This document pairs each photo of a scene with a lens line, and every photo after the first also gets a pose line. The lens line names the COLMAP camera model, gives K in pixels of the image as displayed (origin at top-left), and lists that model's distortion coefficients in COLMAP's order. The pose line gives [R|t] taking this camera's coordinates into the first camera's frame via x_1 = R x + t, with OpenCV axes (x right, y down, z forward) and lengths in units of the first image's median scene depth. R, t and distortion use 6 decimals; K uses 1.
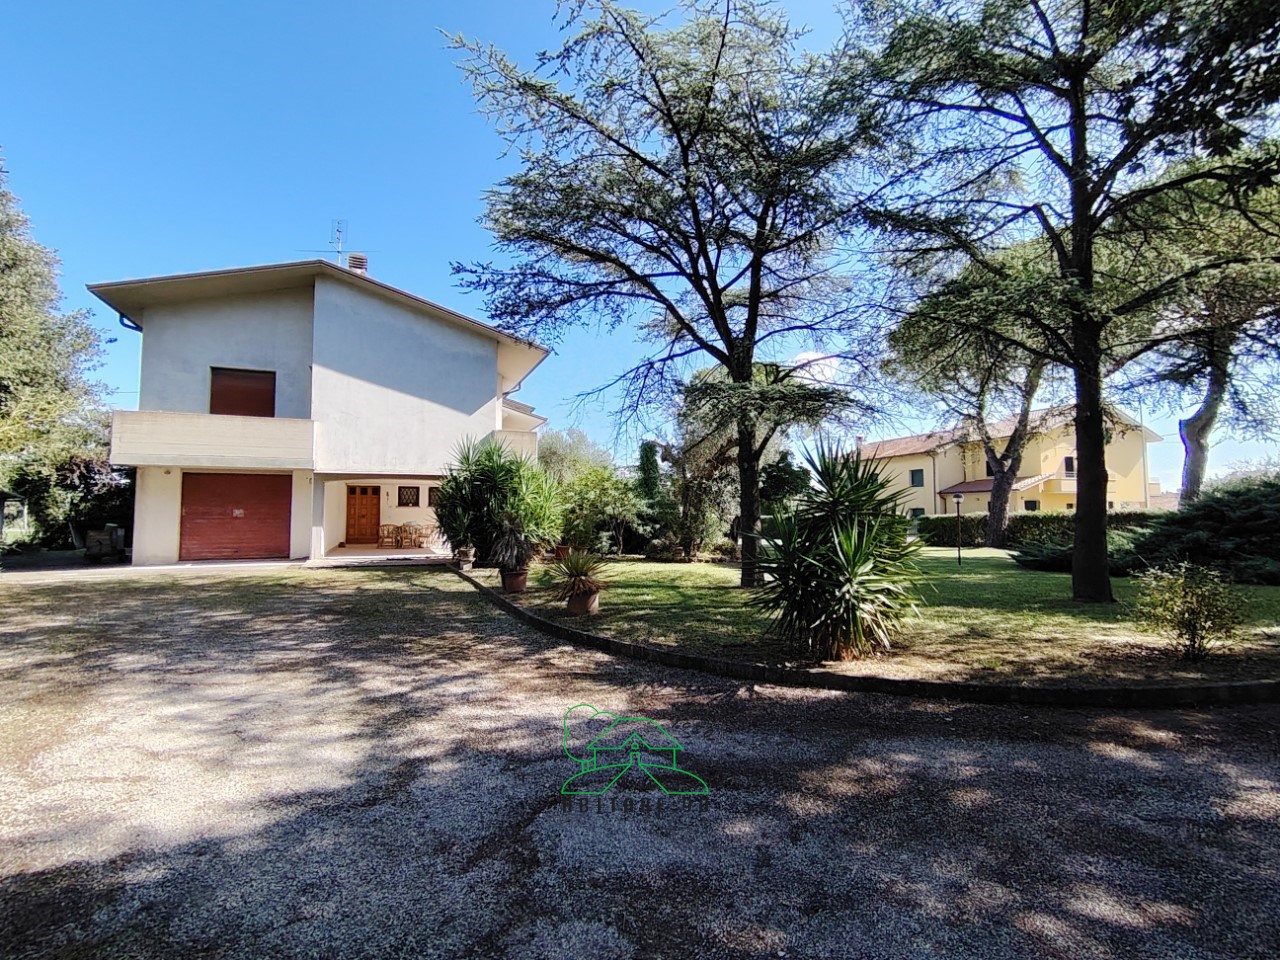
lens RADIAL K [[588.0, 0, 640.0], [0, 588.0, 480.0], [0, 0, 1]] dist [-0.008491, -0.000747]
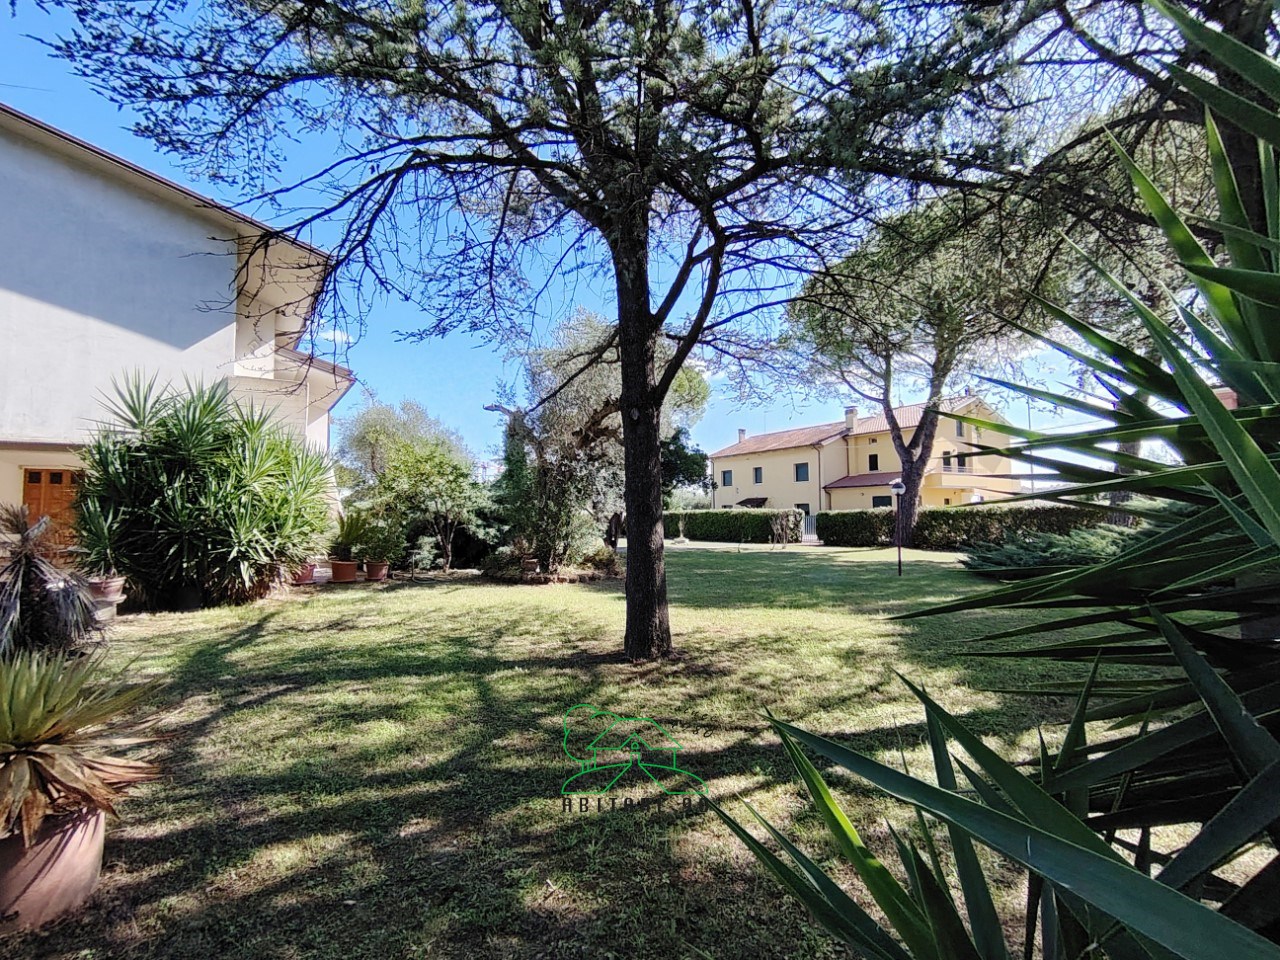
lens RADIAL K [[588.0, 0, 640.0], [0, 588.0, 480.0], [0, 0, 1]] dist [-0.008491, -0.000747]
pose [[0.979108, 0.005673, 0.203262, 0.049526], [-0.006859, 0.999963, 0.005135, 0.017711], [-0.203226, -0.006422, 0.979111, 0.305908]]
